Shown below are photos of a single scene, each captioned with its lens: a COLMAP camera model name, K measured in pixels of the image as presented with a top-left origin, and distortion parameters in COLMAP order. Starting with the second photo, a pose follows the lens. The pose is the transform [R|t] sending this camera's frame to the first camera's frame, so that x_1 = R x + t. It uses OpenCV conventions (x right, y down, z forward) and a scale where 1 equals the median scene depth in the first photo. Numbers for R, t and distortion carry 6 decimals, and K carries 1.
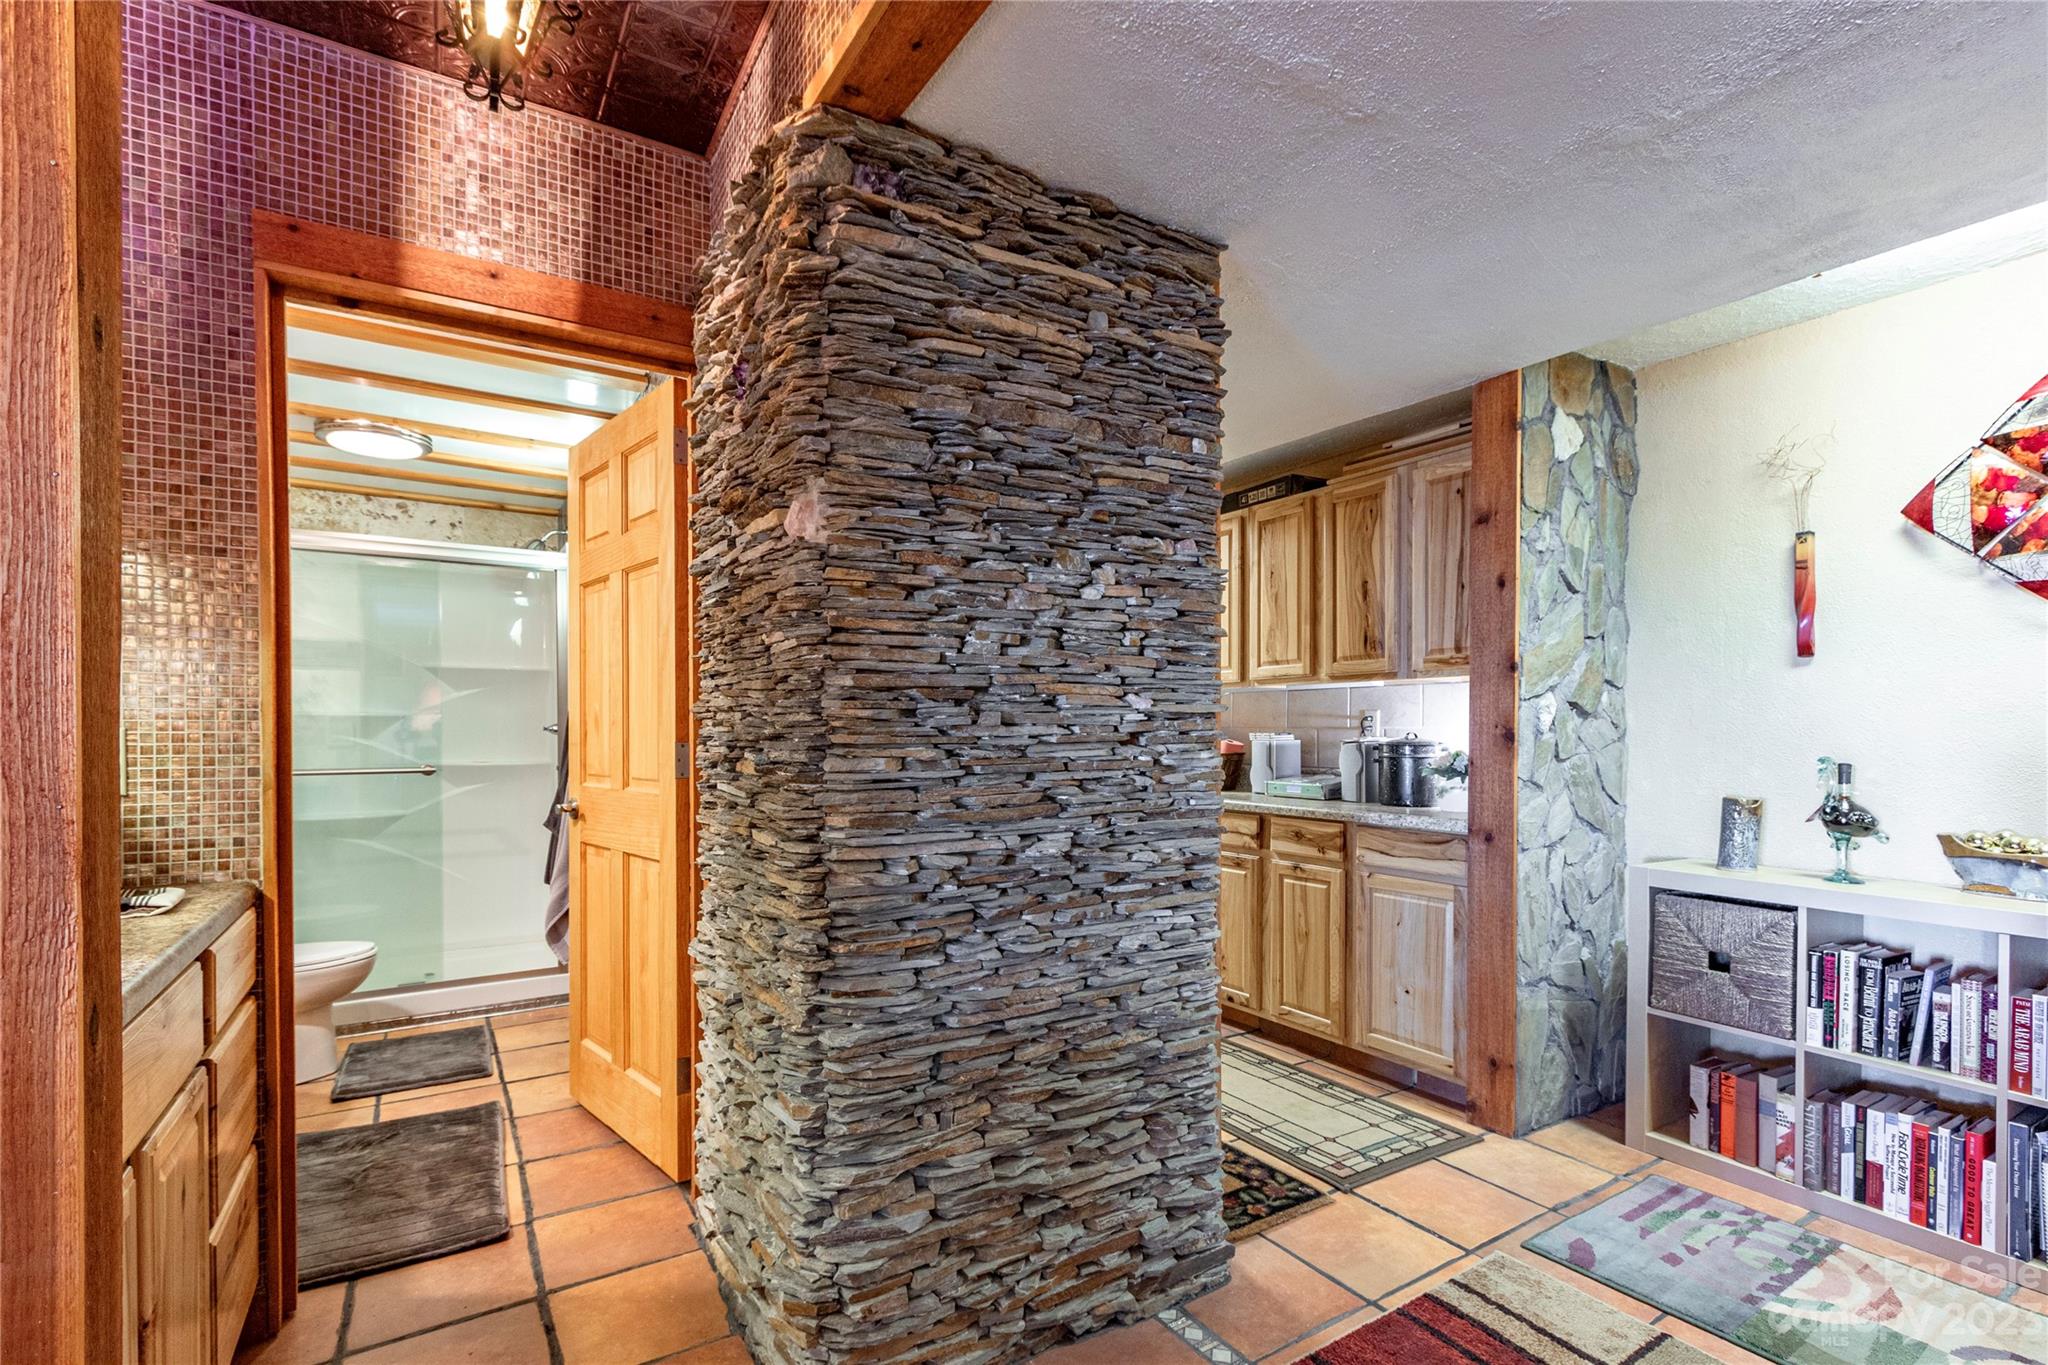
lens RADIAL K [[947.3, 0, 1021.9], [0, 947.3, 734.9], [0, 0, 1]] dist [-0.000591, 0.000046]
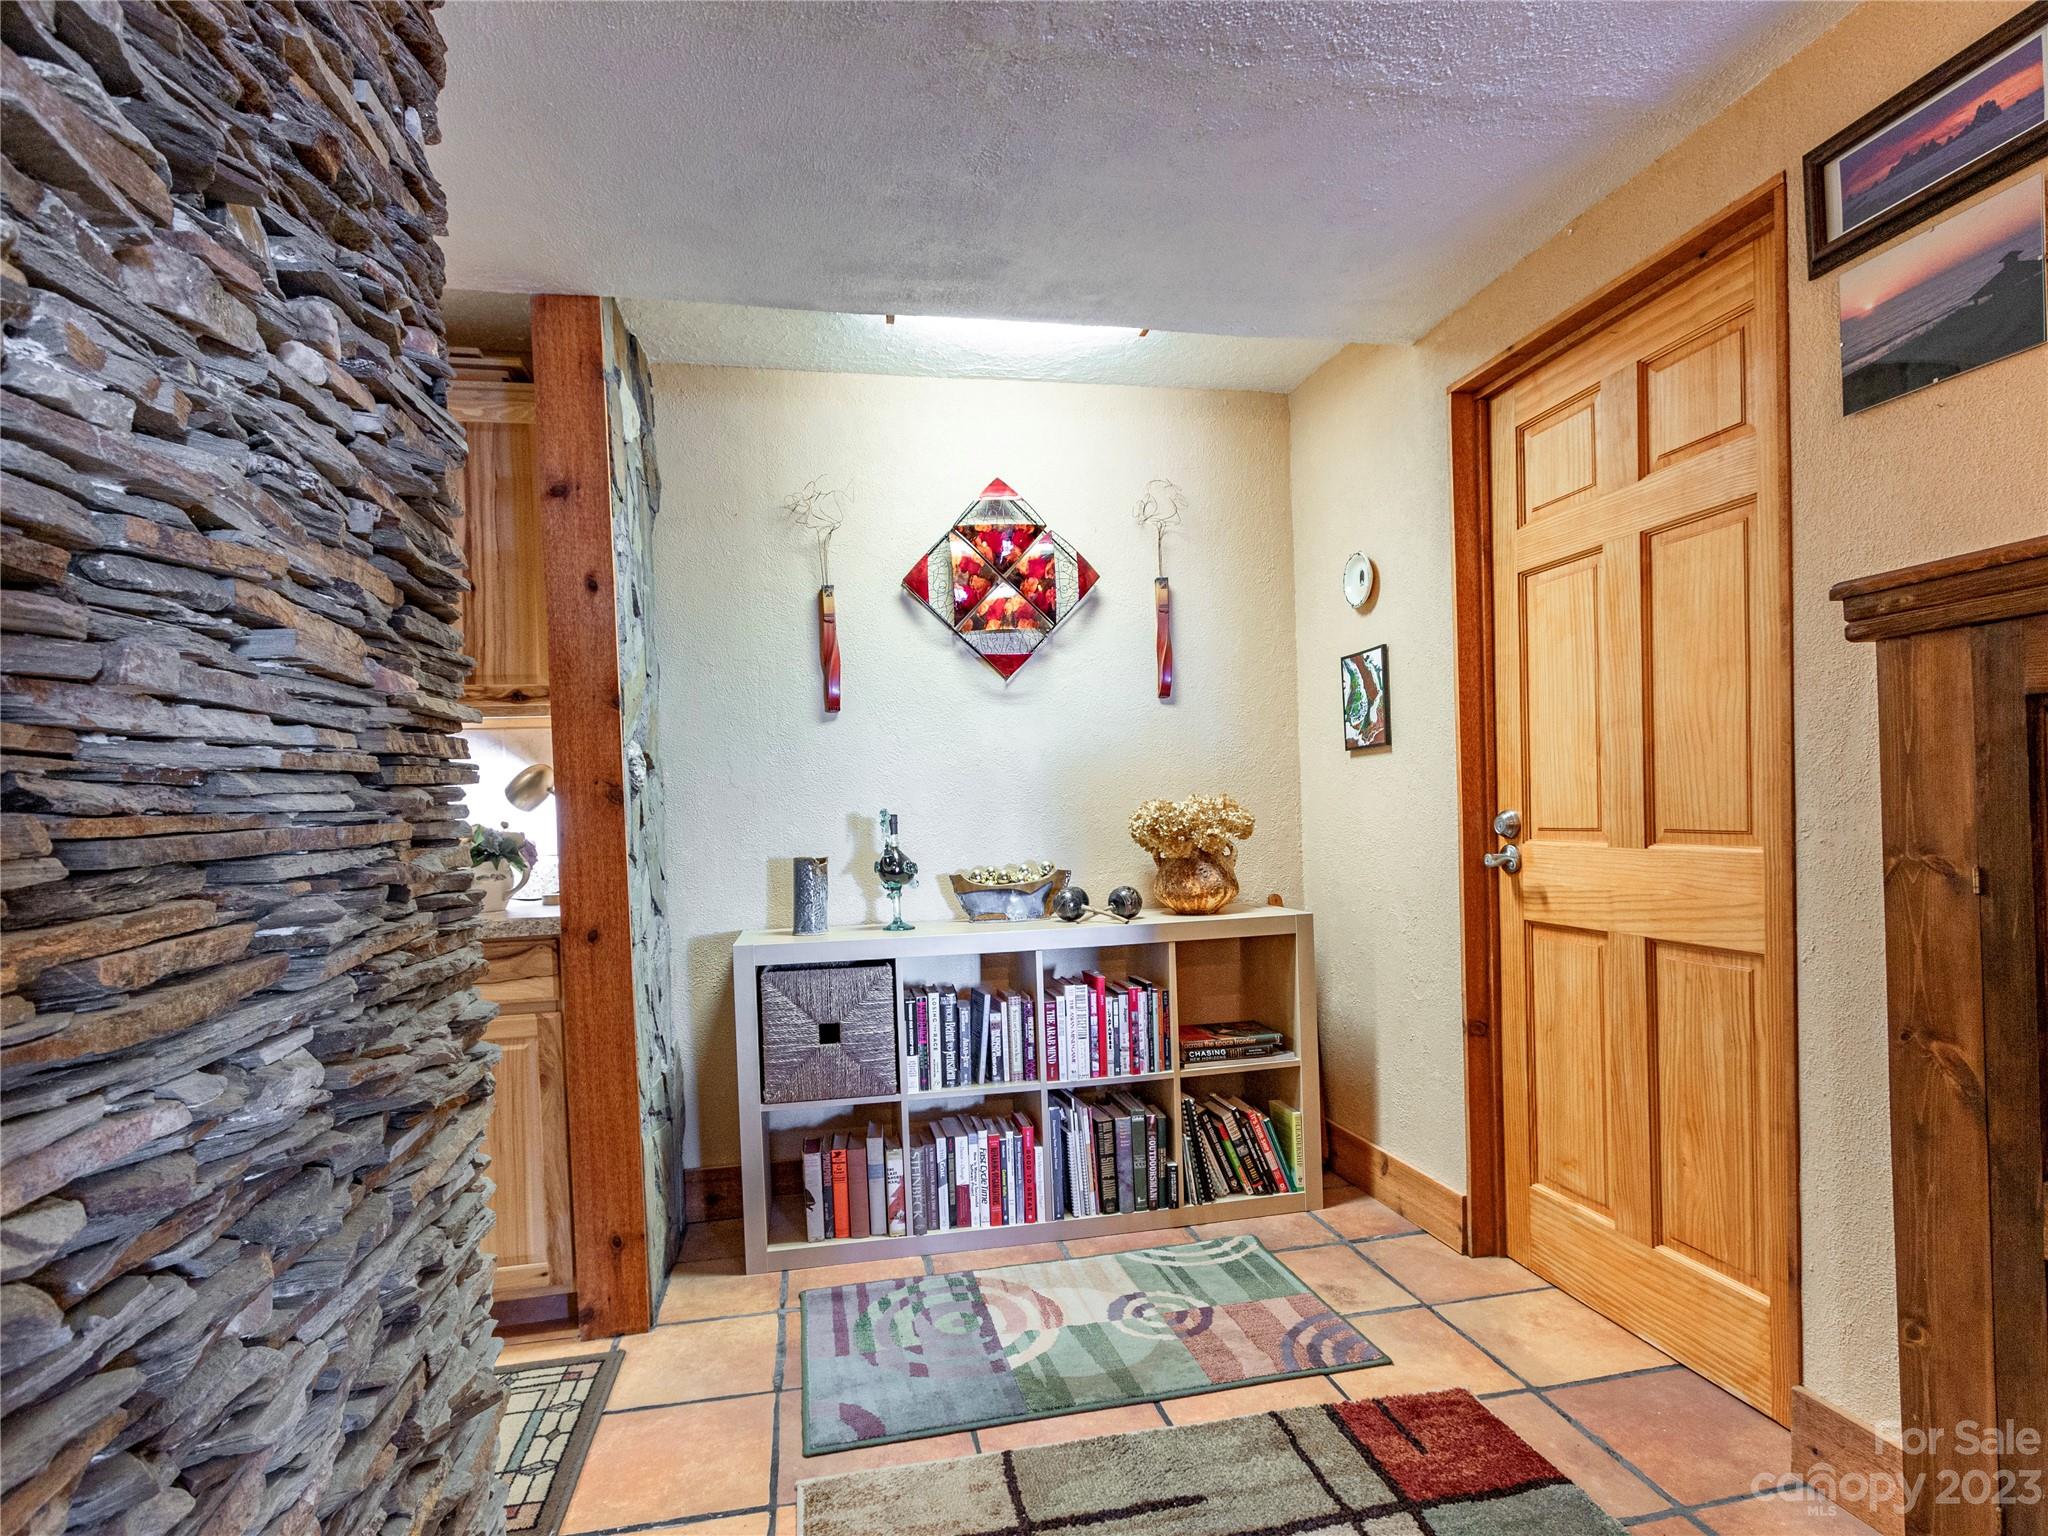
lens RADIAL K [[1060.3, 0, 1019.1], [0, 1060.3, 828.6], [0, 0, 1]] dist [-0.000647, 0.000586]
pose [[0.361060, -0.038504, 0.931747, -0.167782], [0.039622, 0.998878, 0.025924, 0.021859], [-0.931700, 0.027557, 0.362181, 0.483370]]
